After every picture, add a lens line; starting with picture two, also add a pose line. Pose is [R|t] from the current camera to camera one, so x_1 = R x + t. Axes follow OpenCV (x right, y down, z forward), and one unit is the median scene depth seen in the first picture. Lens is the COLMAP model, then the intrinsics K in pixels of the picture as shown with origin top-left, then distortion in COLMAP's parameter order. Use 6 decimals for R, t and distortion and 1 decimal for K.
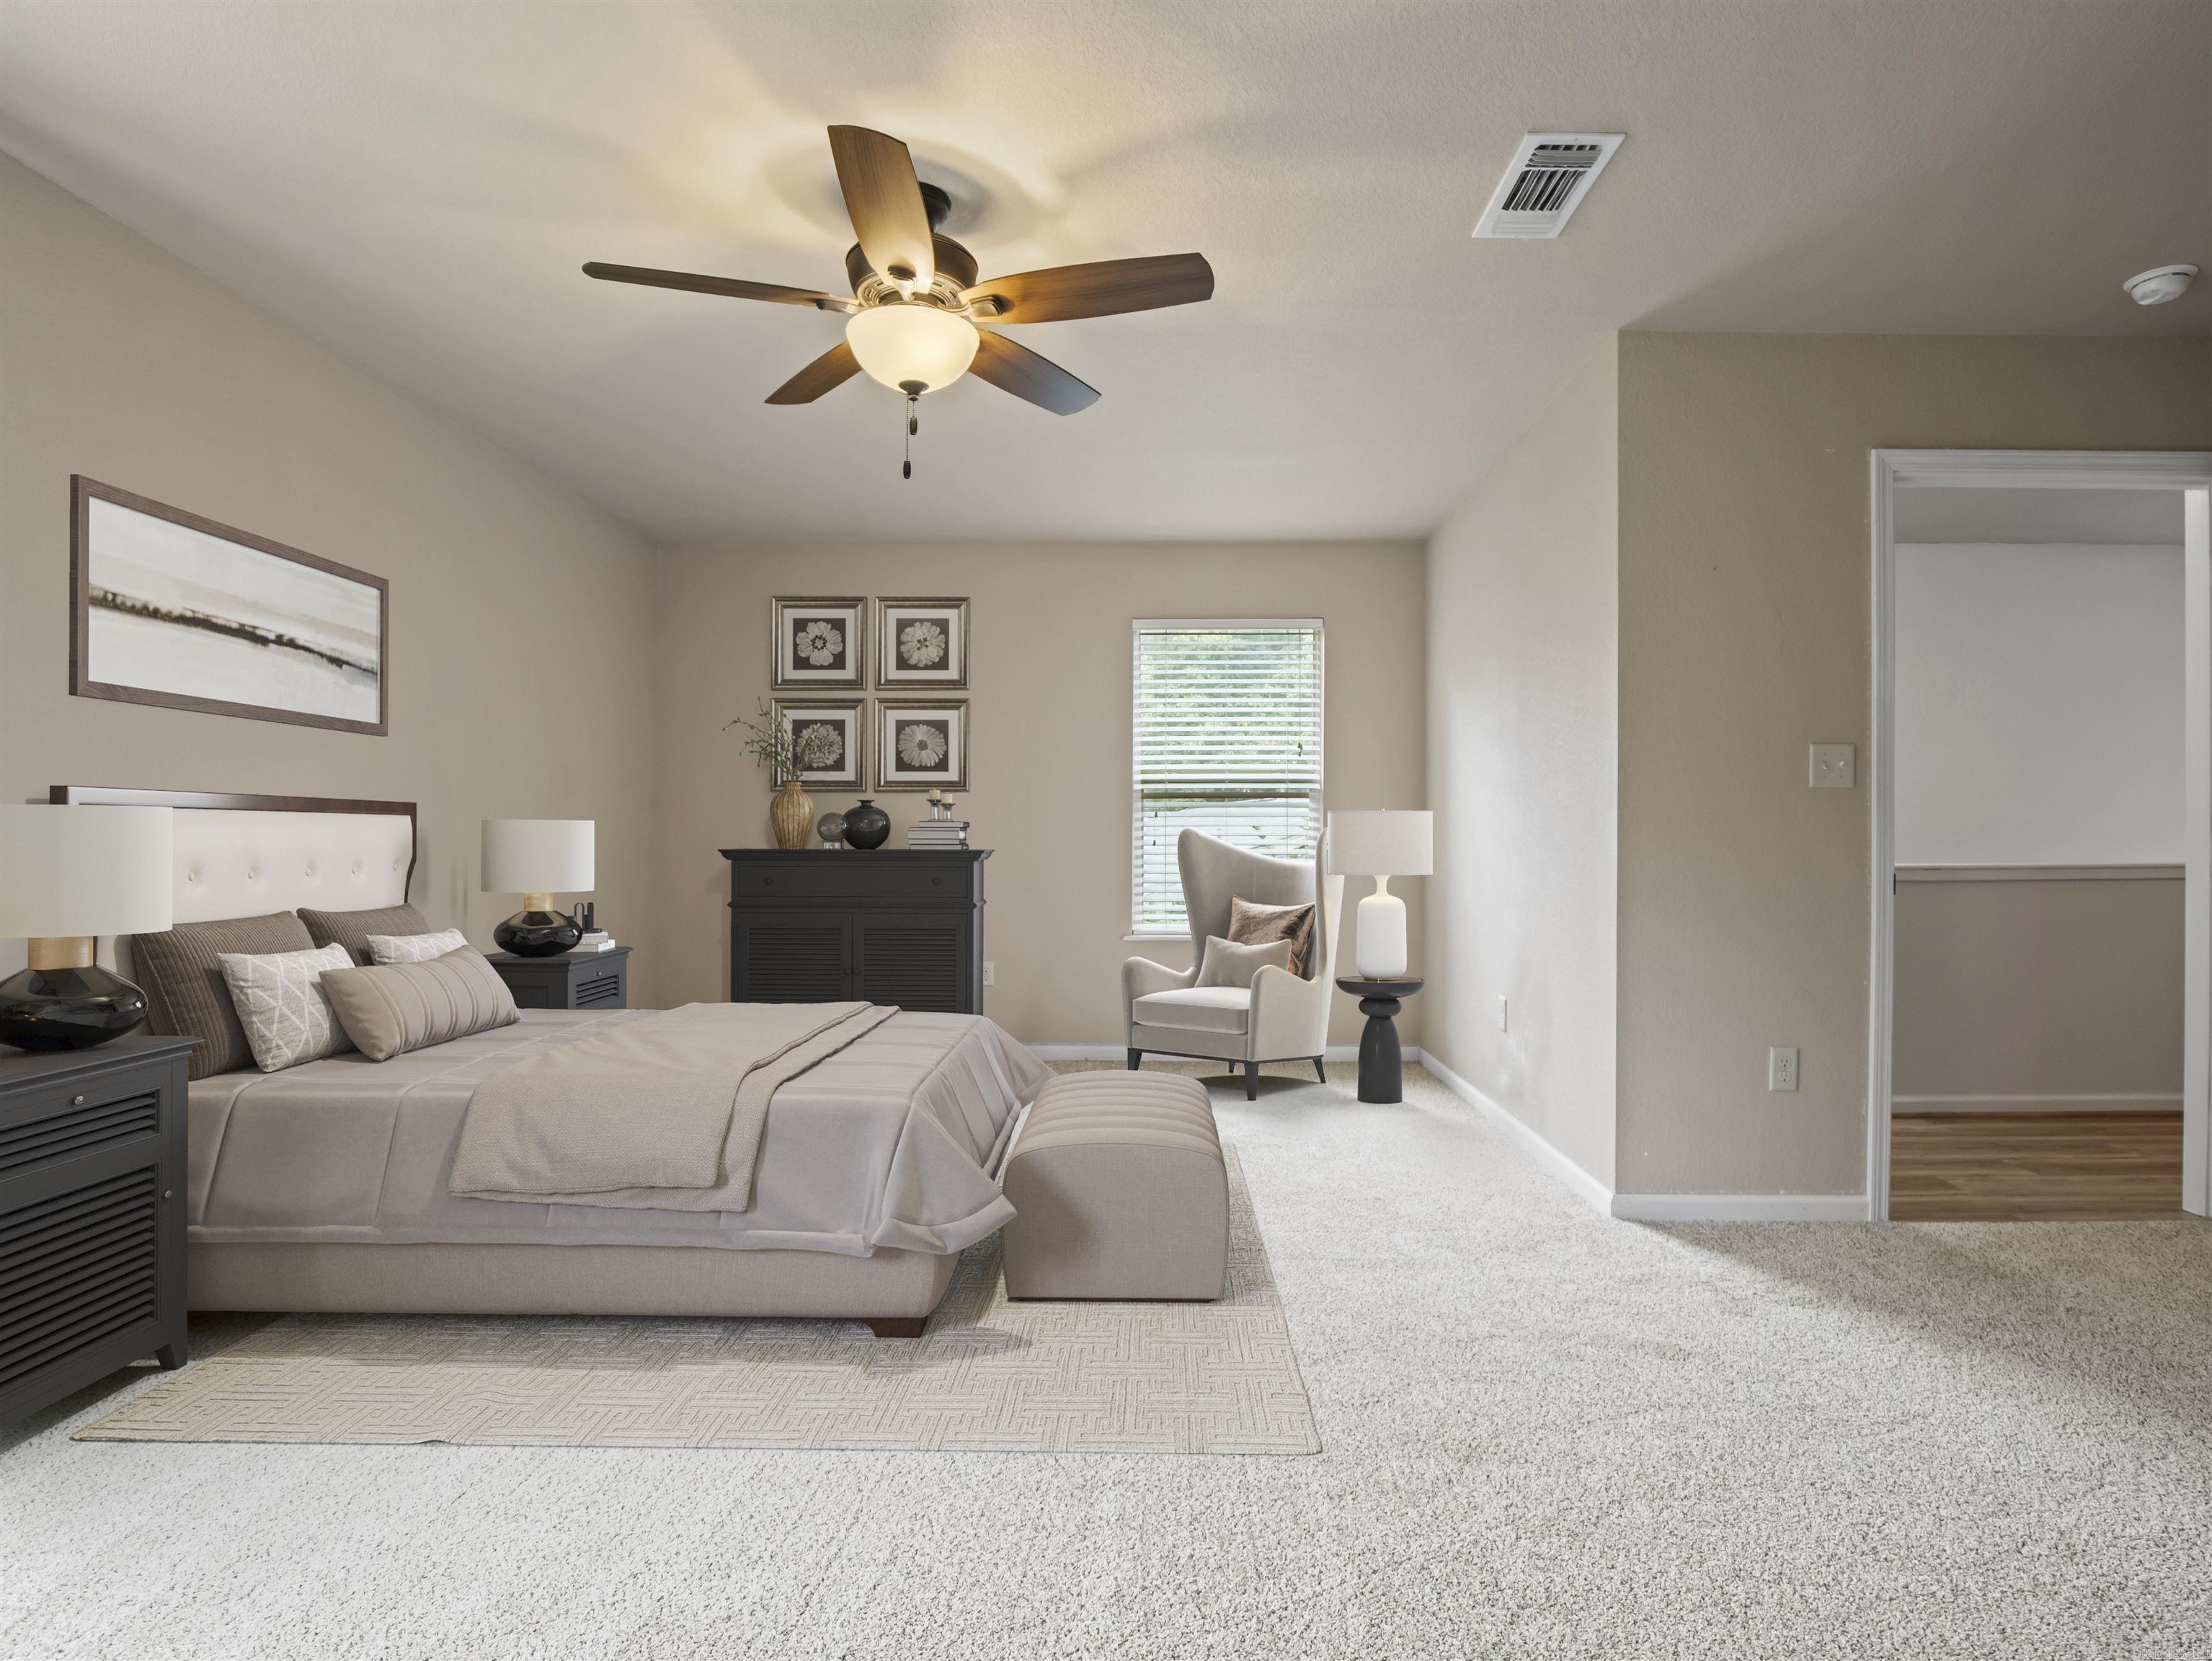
lens RADIAL K [[1166.9, 0, 1114.6], [0, 1166.9, 819.3], [0, 0, 1]] dist [-0.022421, 0.007385]
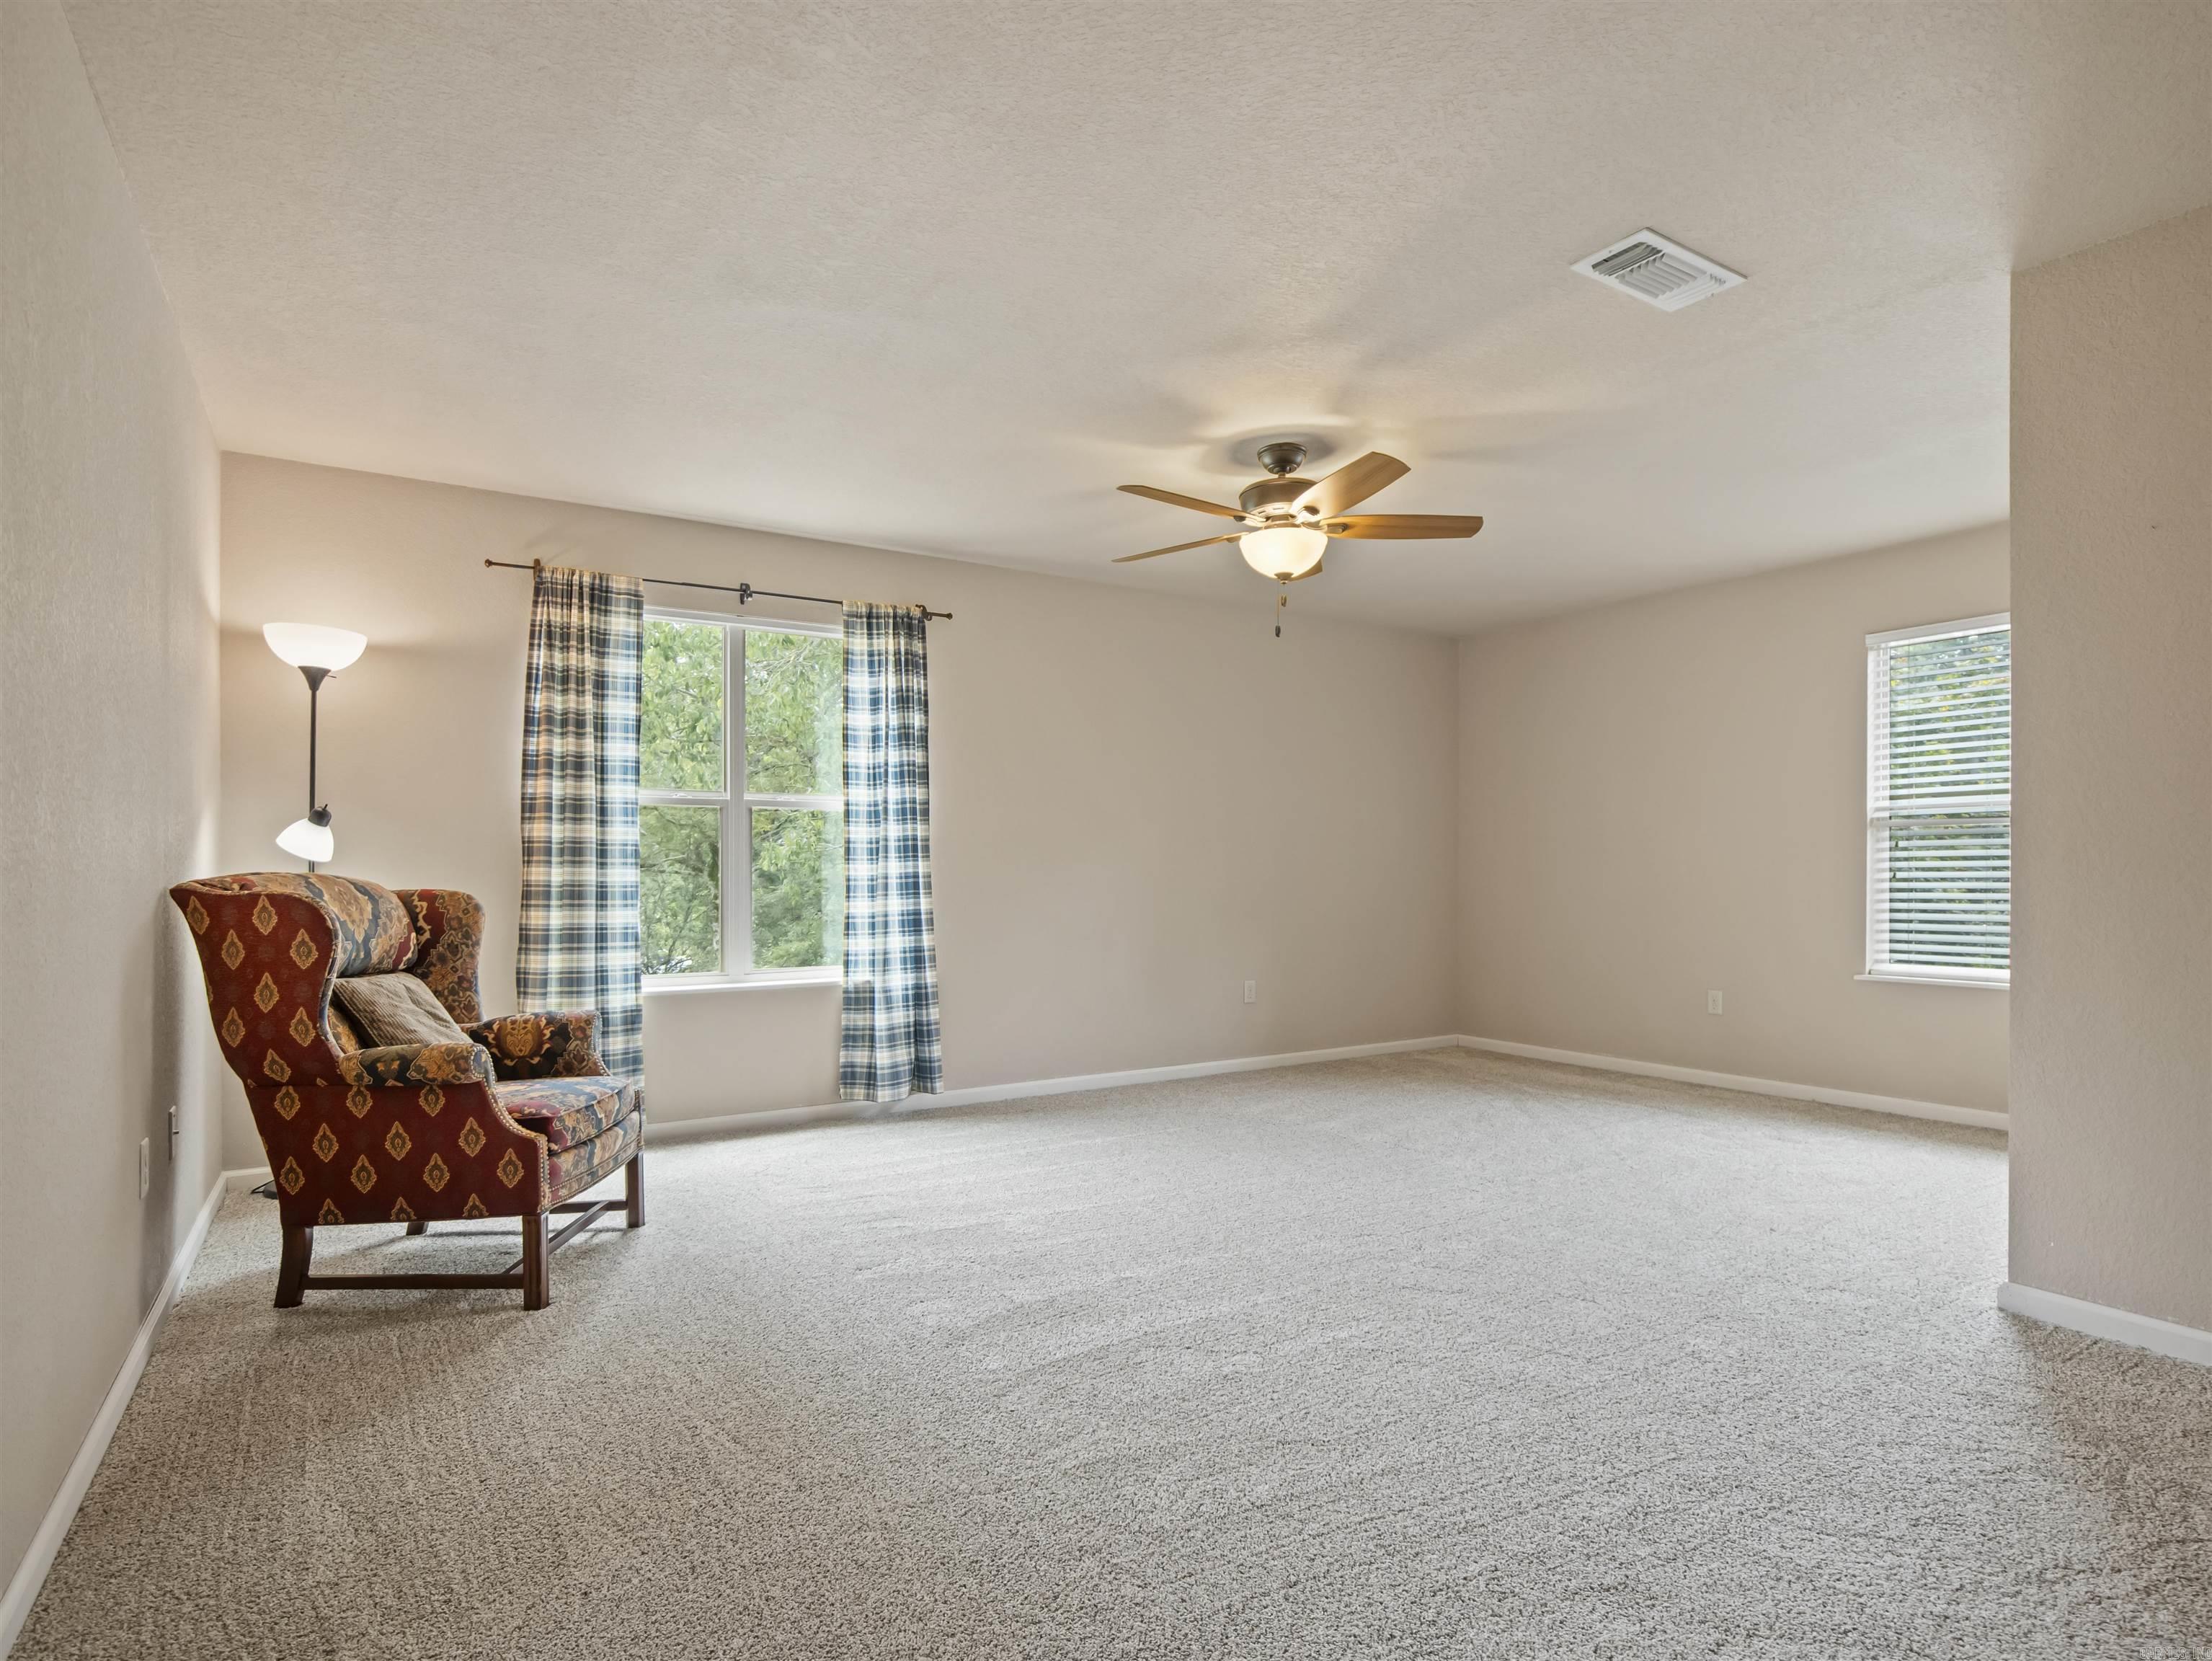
lens RADIAL K [[1149.9, 0, 1118.4], [0, 1149.9, 824.3], [0, 0, 1]] dist [-0.020747, 0.007348]
pose [[0.560276, -0.038918, -0.827391, 0.940138], [0.016873, 0.999225, -0.035575, 0.004736], [0.828134, 0.005971, 0.560498, -0.023479]]
